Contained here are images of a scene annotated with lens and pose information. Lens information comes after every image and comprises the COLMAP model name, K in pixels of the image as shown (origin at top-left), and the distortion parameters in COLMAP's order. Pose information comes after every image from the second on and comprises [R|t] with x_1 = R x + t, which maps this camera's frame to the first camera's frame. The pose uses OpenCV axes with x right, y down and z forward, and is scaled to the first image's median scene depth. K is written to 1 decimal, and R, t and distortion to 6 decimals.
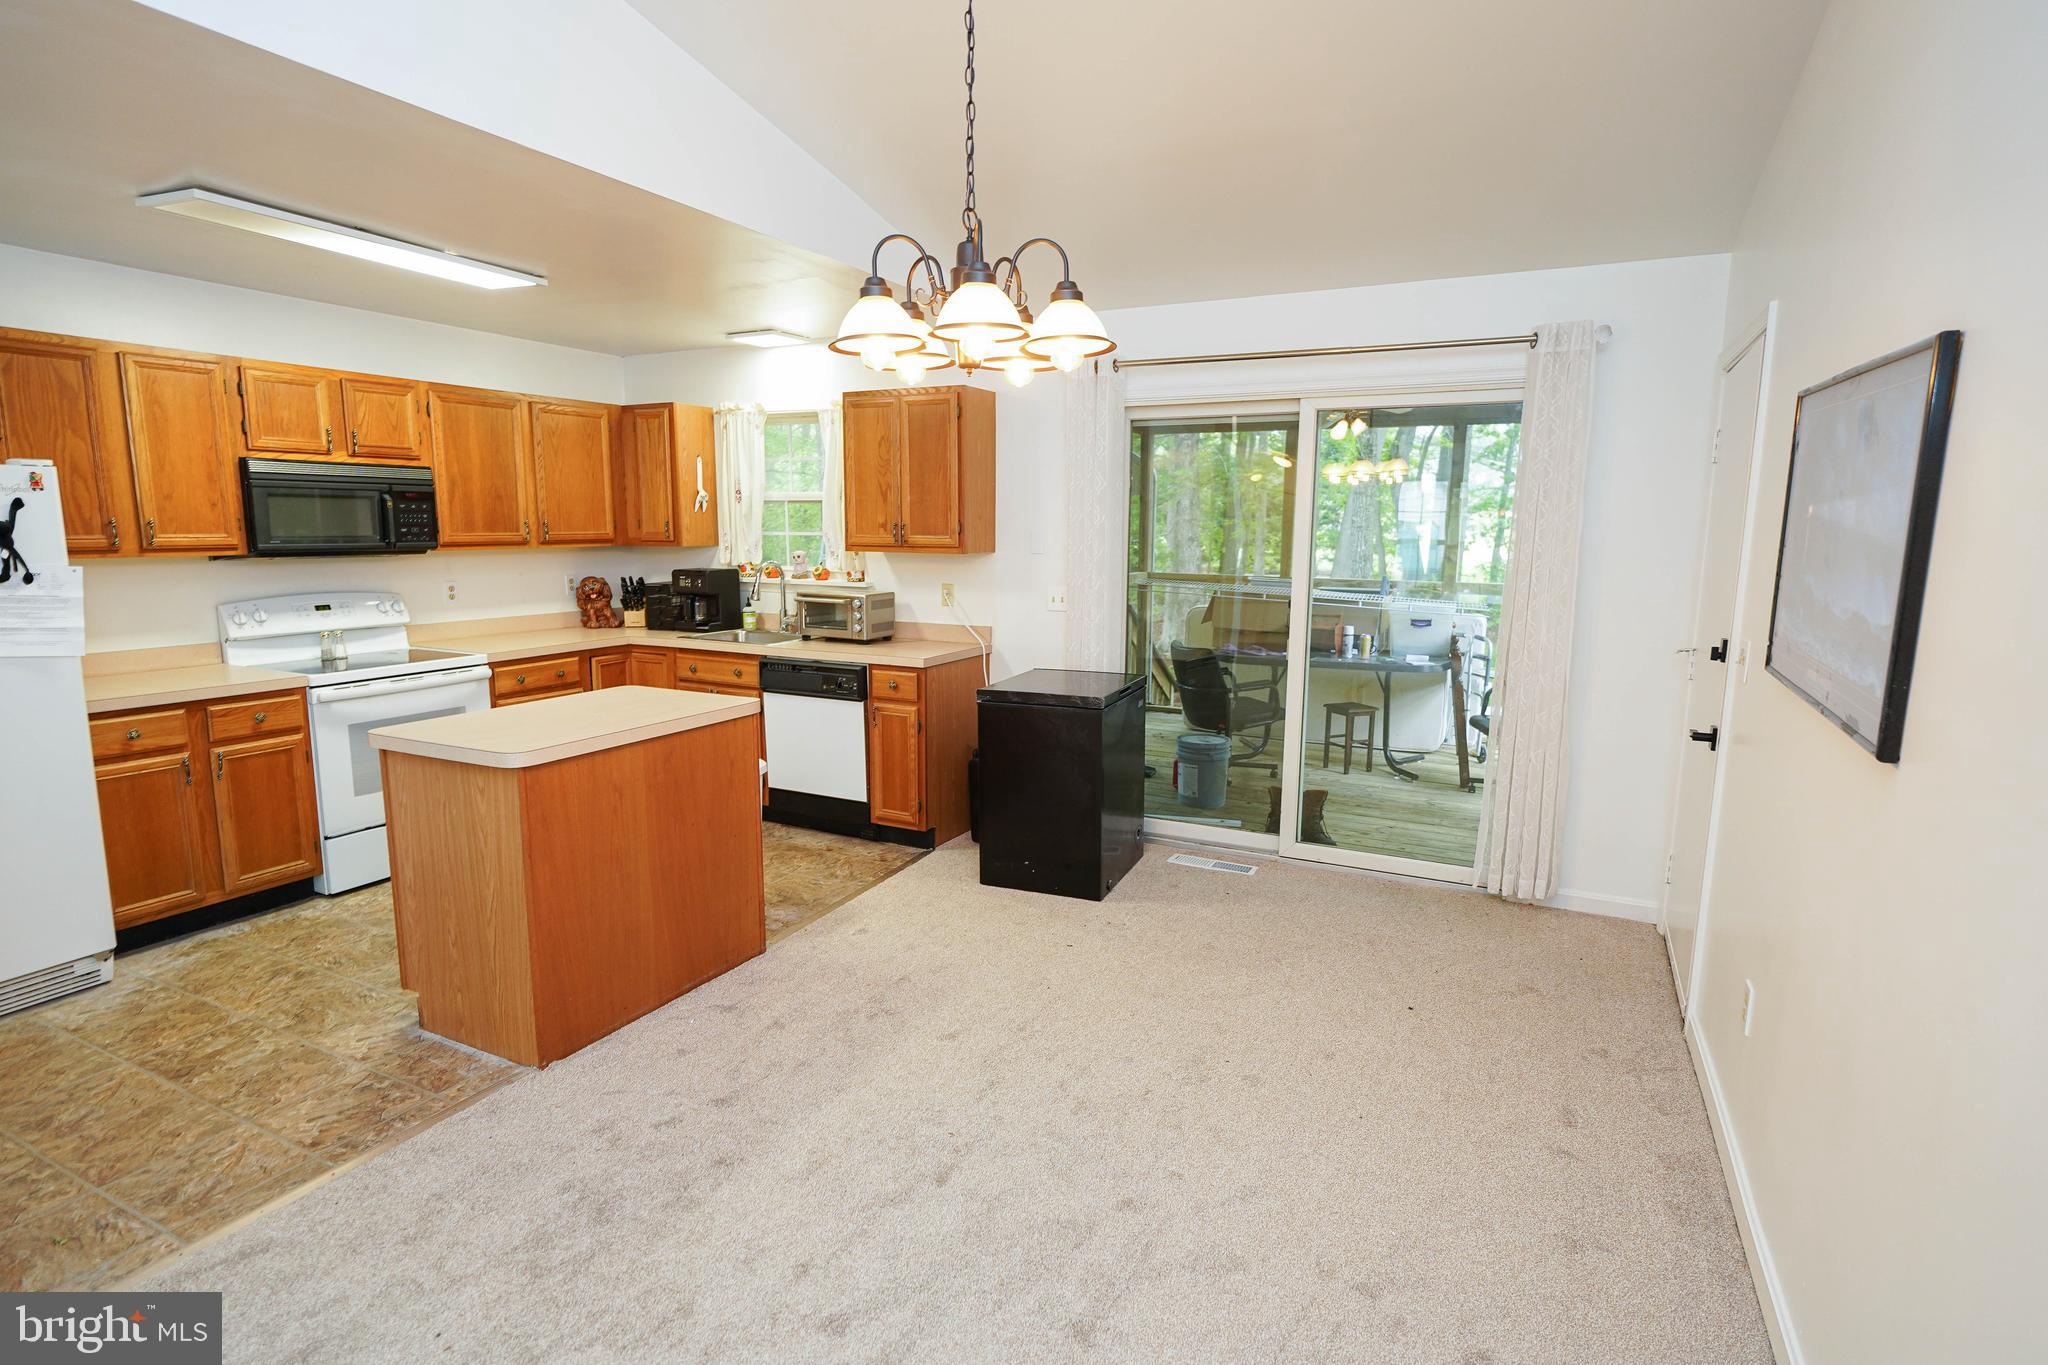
lens RADIAL K [[1026.5, 0, 1019.0], [0, 1026.5, 680.6], [0, 0, 1]] dist [-0.003588, -0.000943]
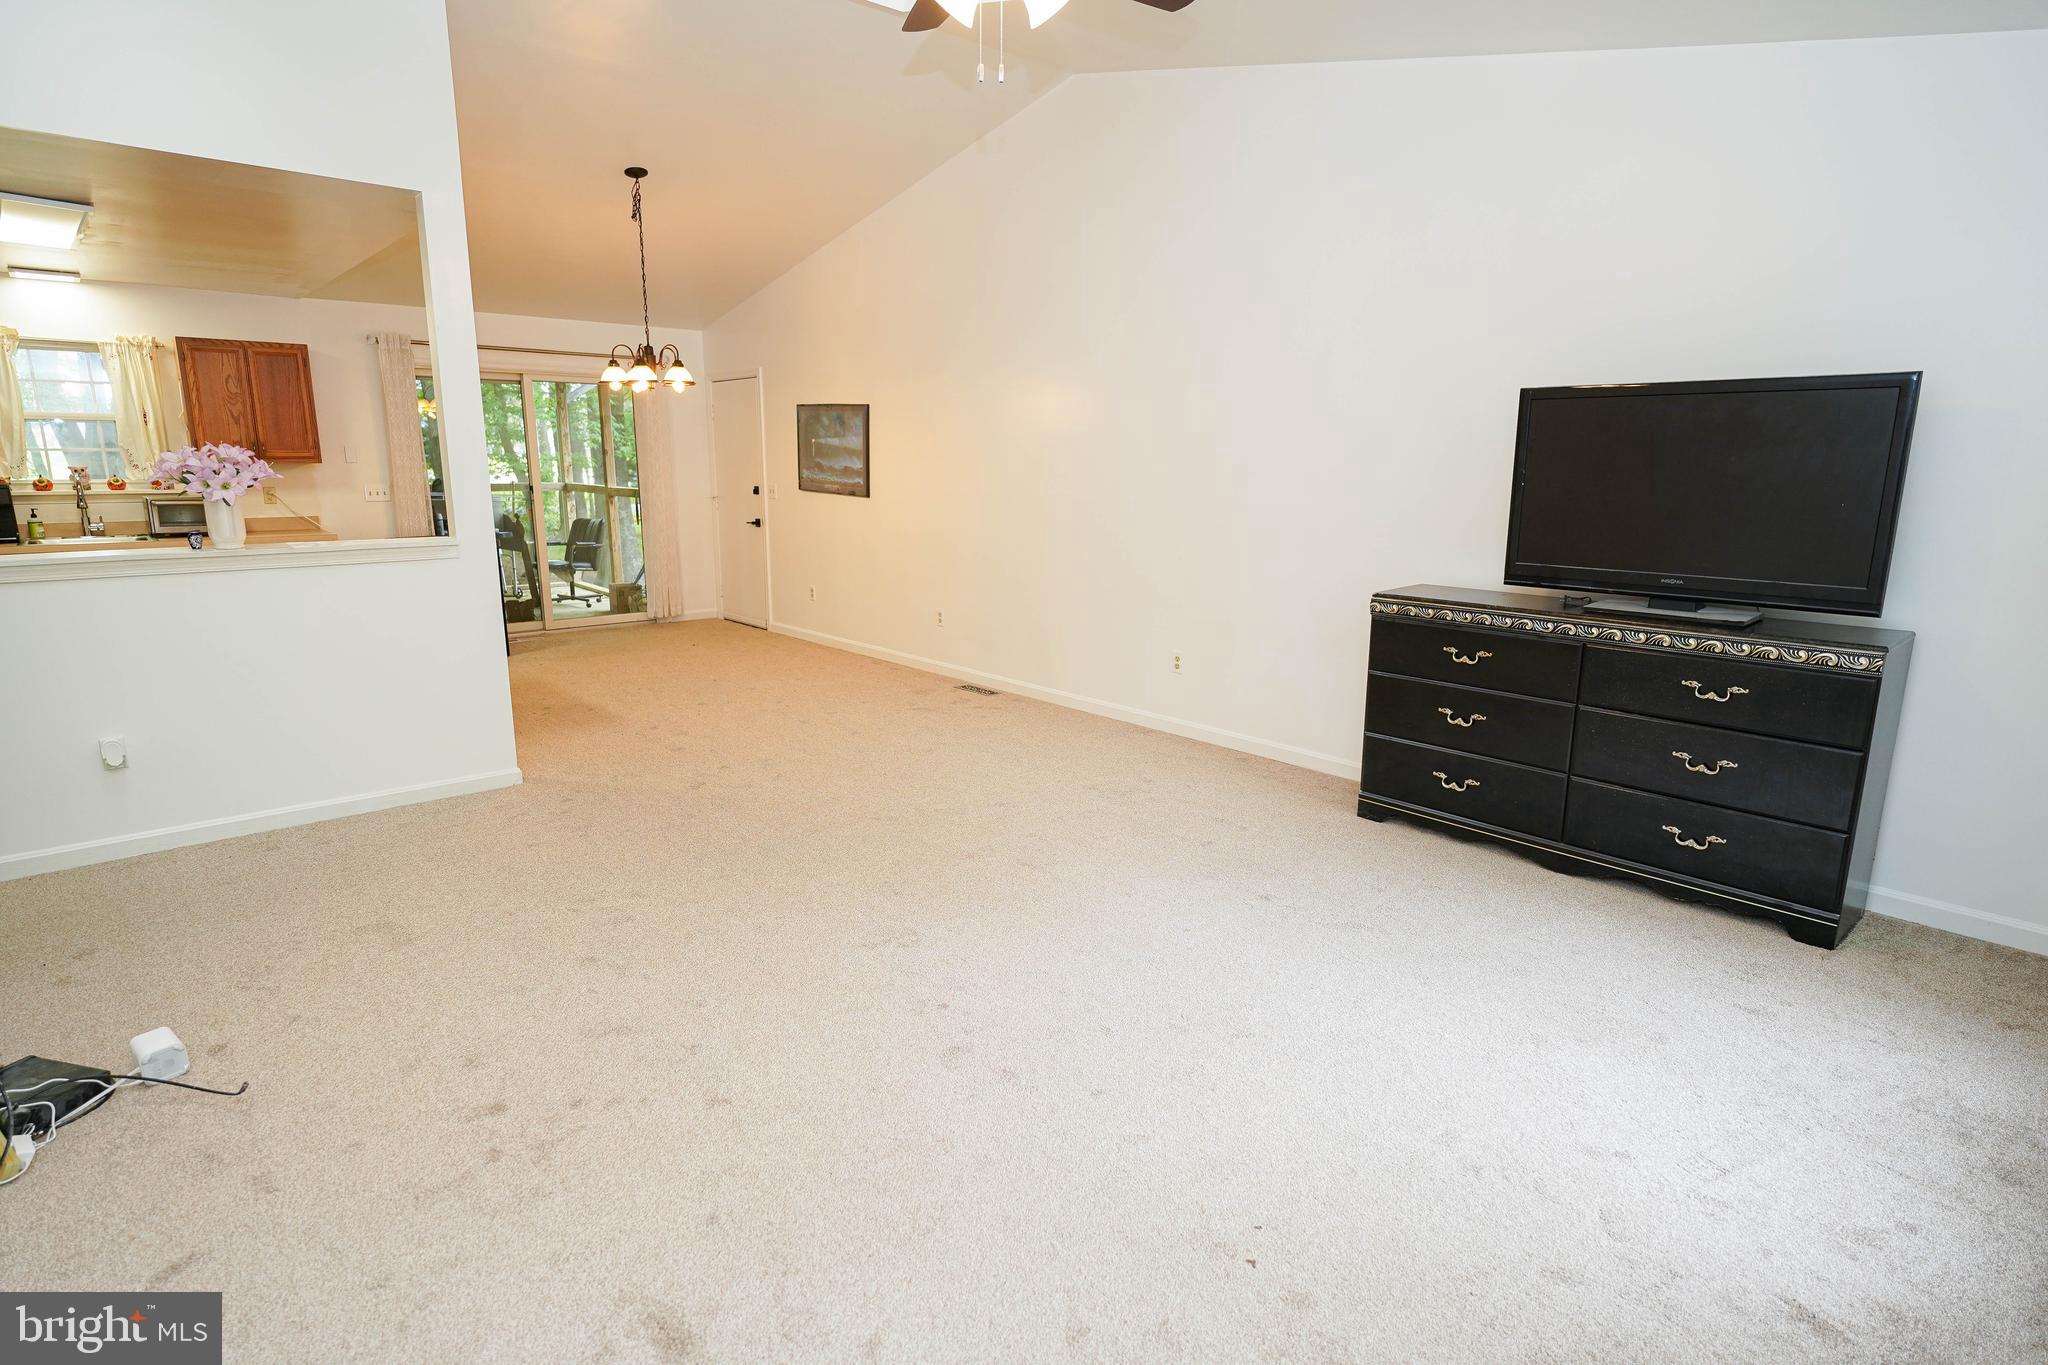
lens RADIAL K [[1064.6, 0, 1024.0], [0, 1064.6, 682.5], [0, 0, 1]] dist [-0.002492, 0.000483]
pose [[0.362497, -0.199631, 0.910354, -1.143454], [0.135926, 0.977670, 0.160268, 0.074344], [-0.922020, 0.065645, 0.381537, -0.471469]]
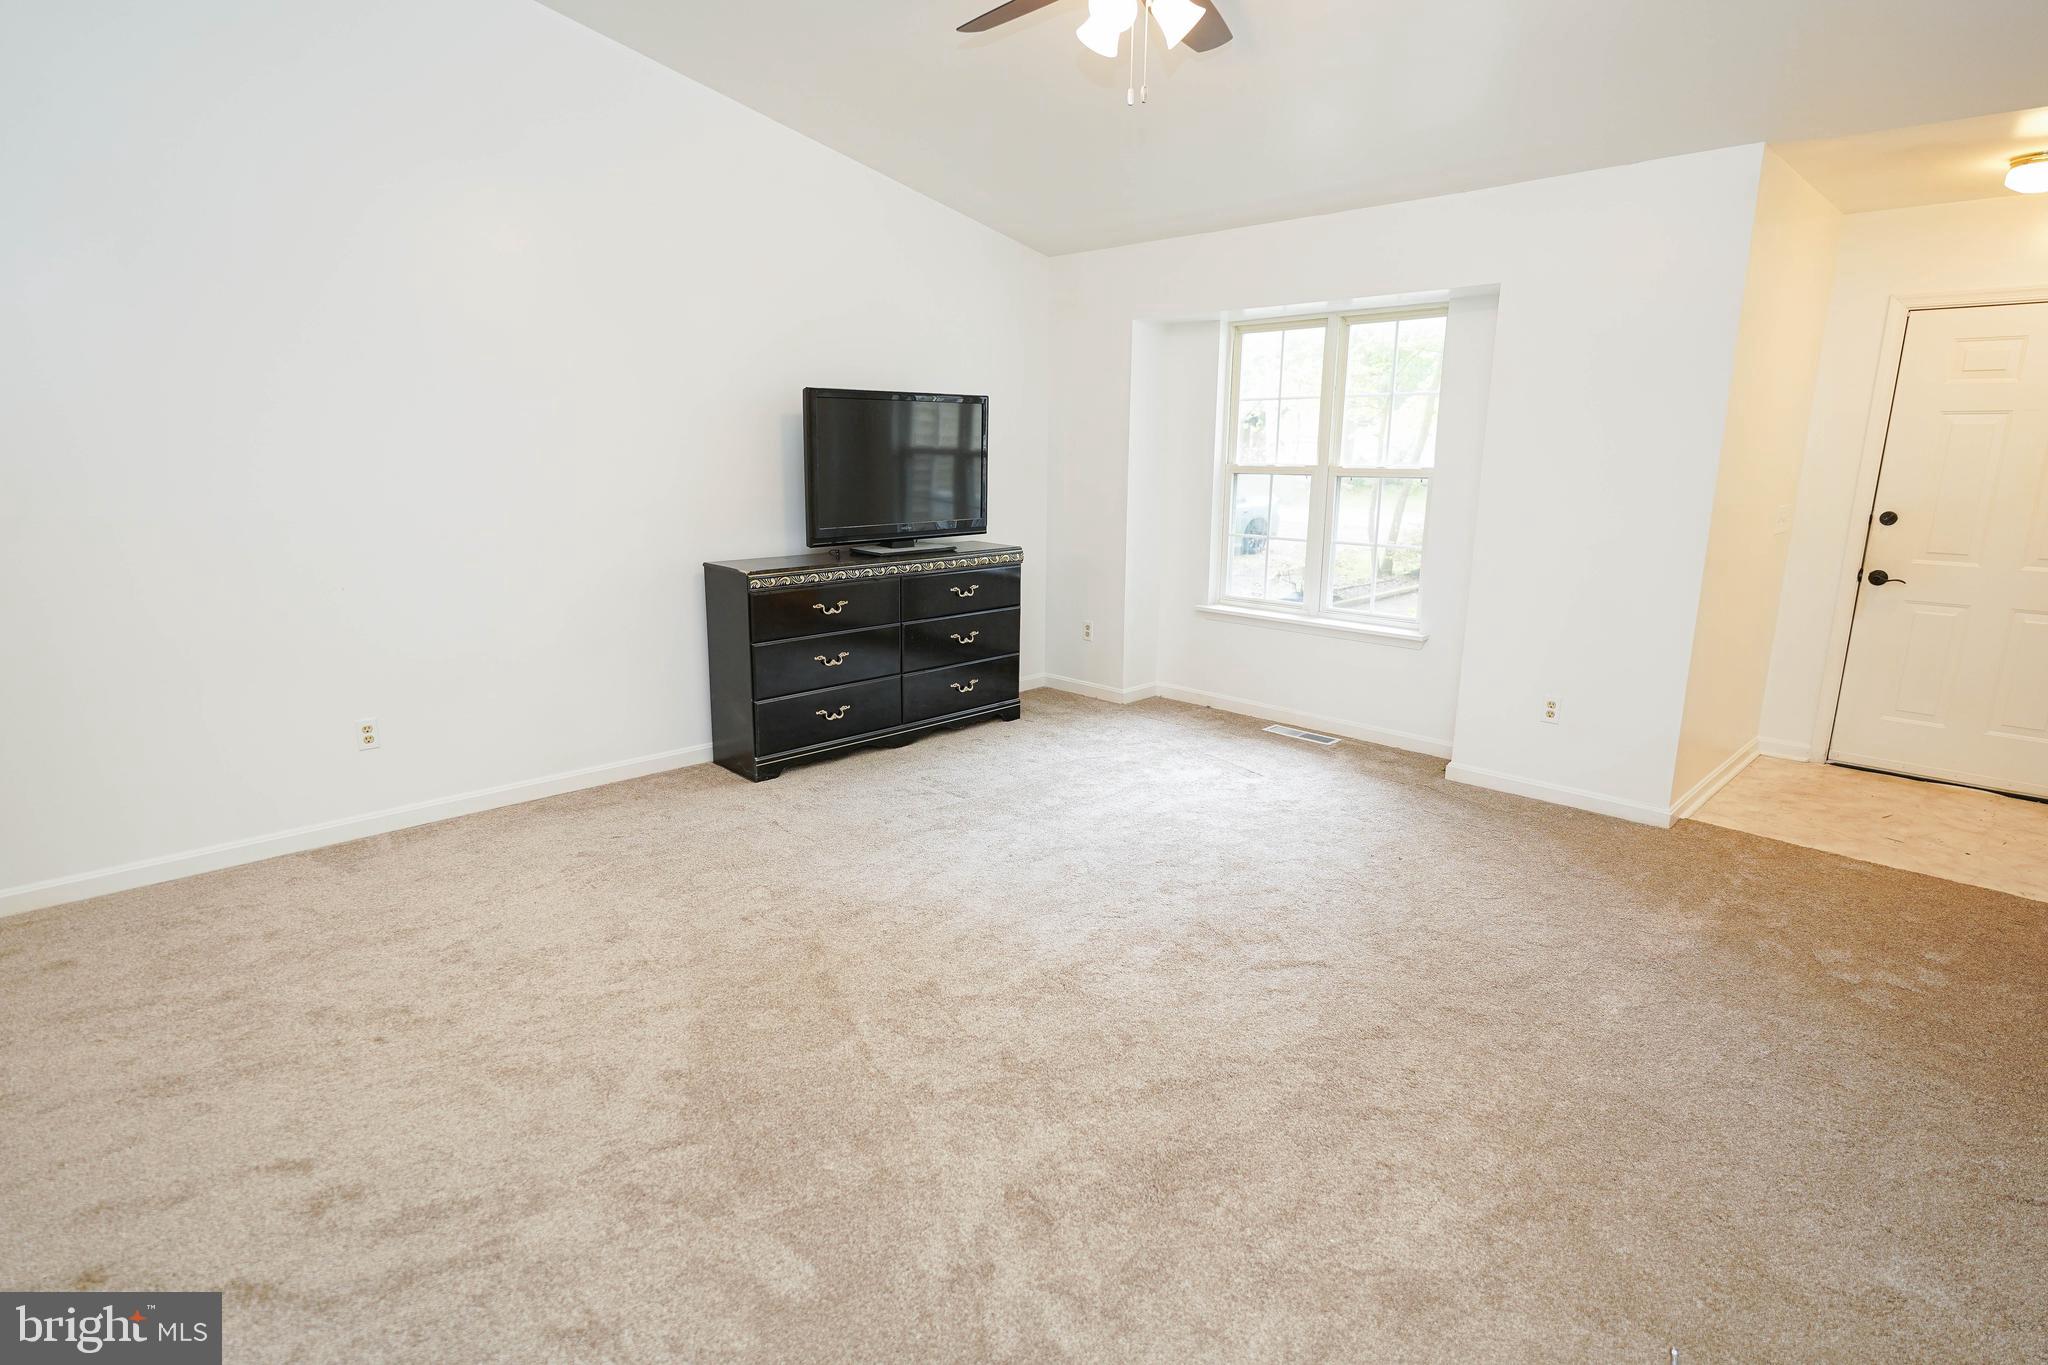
lens RADIAL K [[1056.6, 0, 1028.2], [0, 1056.6, 683.6], [0, 0, 1]] dist [-0.000197, 0.002052]
pose [[-0.950591, -0.082516, 0.299278, -0.735718], [0.032222, 0.932597, 0.359479, -0.053334], [-0.308769, 0.351361, -0.883860, 0.383188]]
